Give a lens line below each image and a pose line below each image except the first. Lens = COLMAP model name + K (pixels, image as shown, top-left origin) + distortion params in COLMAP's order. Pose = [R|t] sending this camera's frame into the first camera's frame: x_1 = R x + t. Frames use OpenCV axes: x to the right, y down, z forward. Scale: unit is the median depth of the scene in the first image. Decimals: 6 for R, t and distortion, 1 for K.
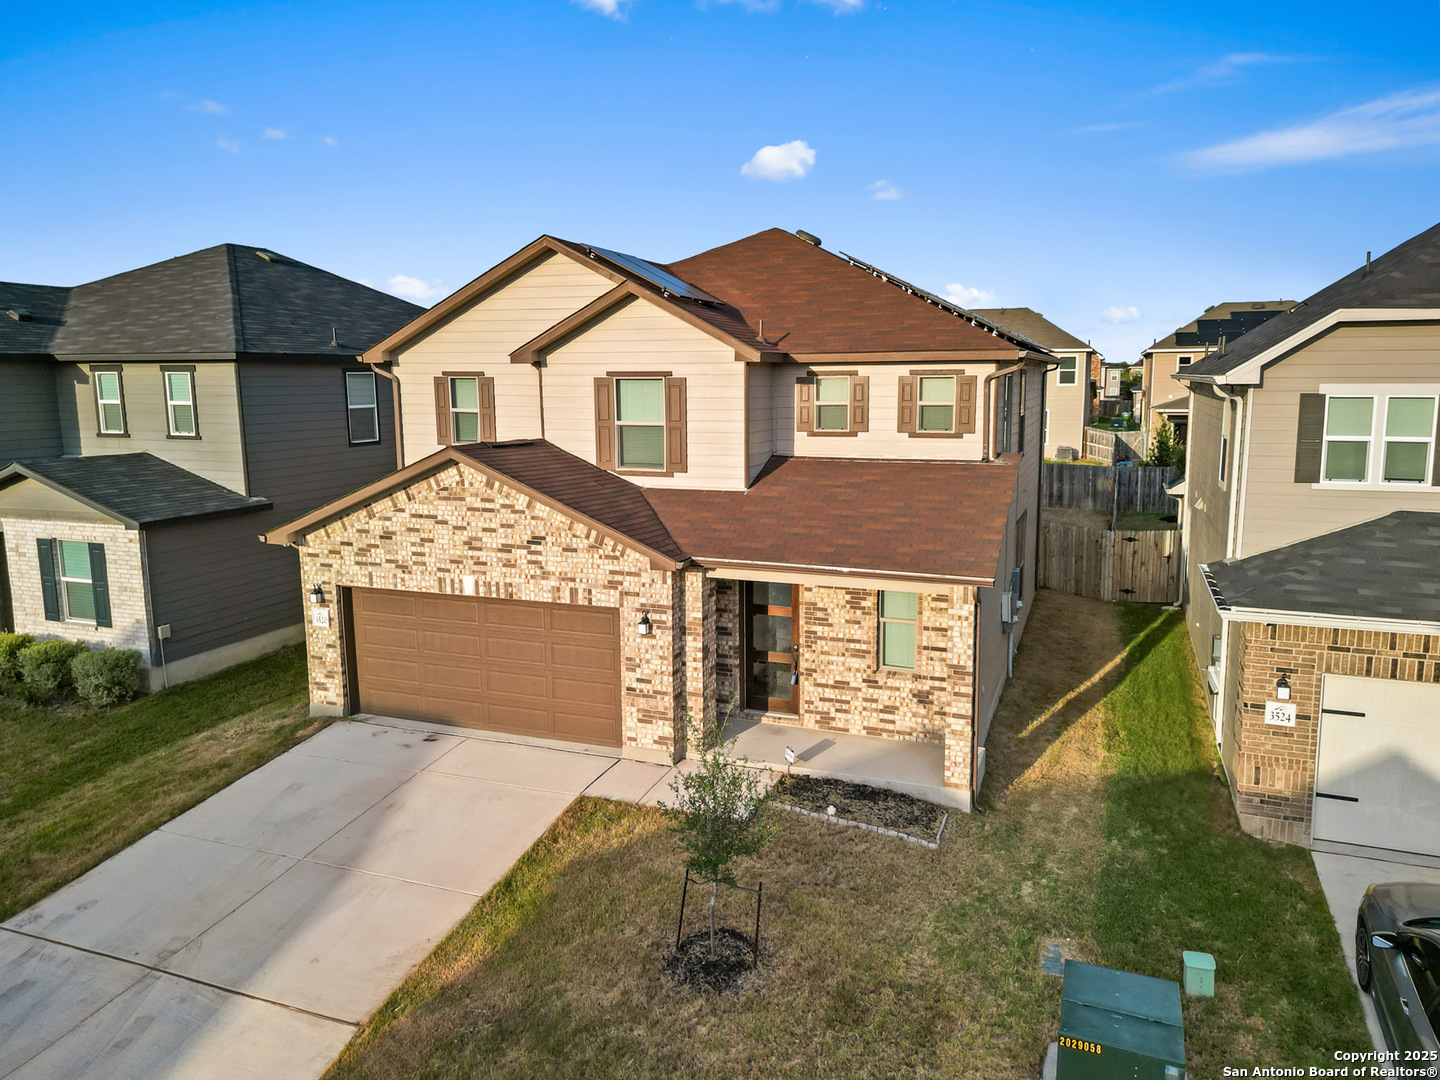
lens RADIAL K [[1012.8, 0, 720.0], [0, 1012.8, 540.0], [0, 0, 1]] dist [-0.002892, -0.002092]
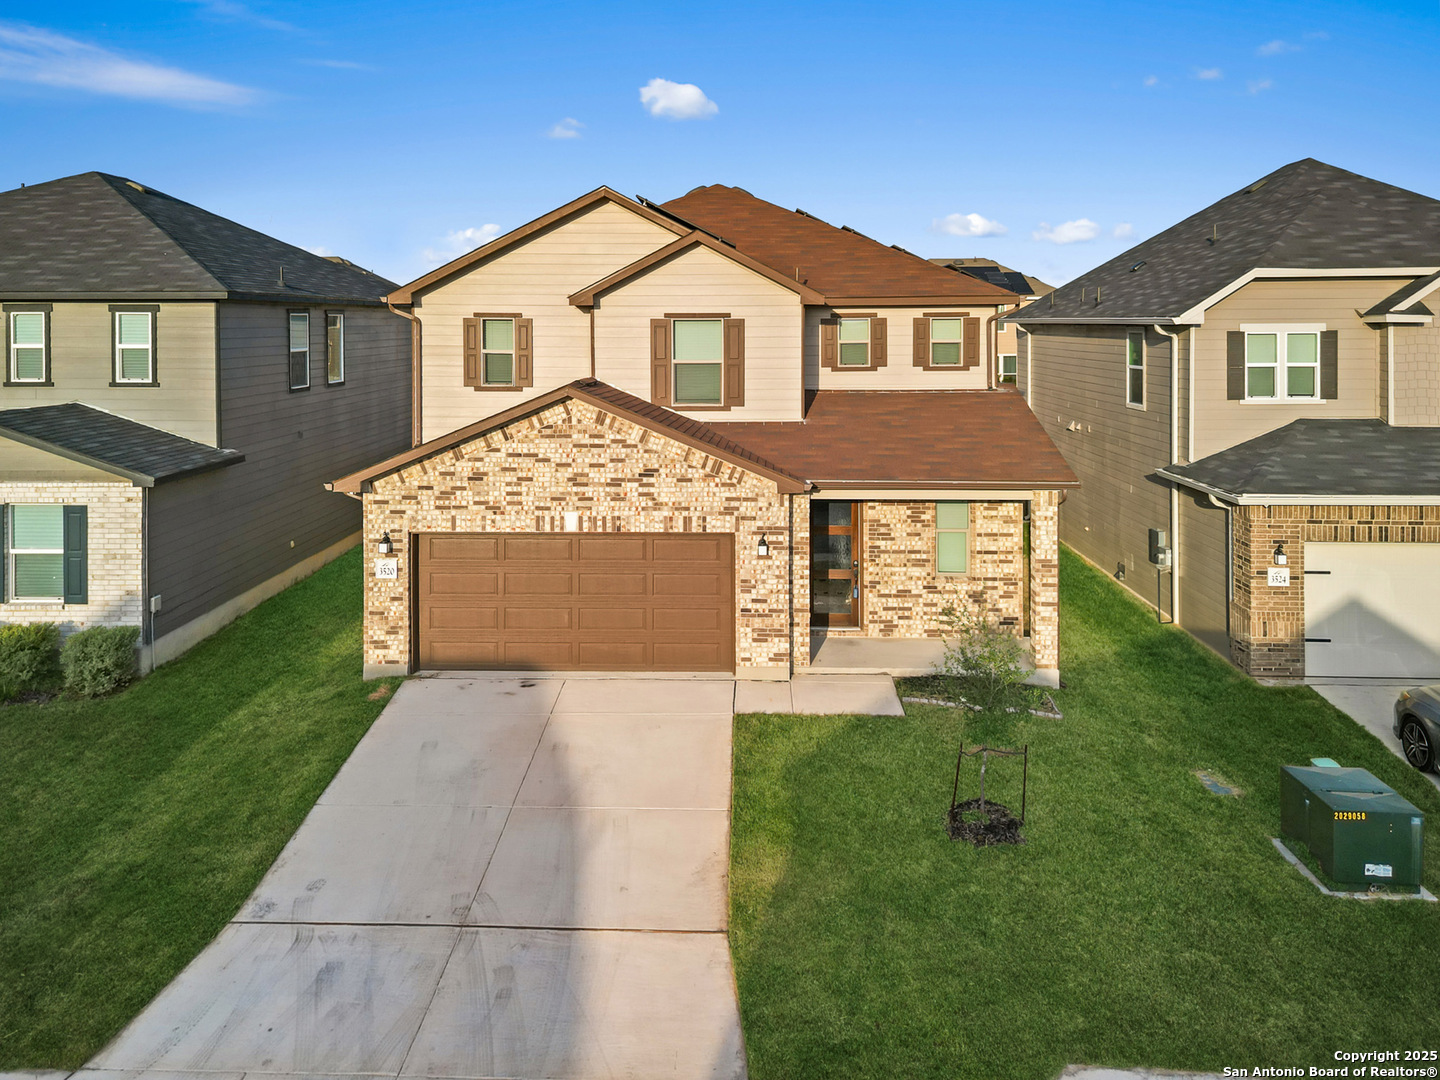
lens RADIAL K [[1080.6, 0, 718.9], [0, 1080.6, 338.4], [0, 0, 1]] dist [-0.006512, -0.000818]
pose [[0.945985, -0.004677, 0.324177, -0.455585], [0.051005, 0.989592, -0.134562, 0.016105], [-0.320174, 0.143828, 0.936377, -0.080333]]
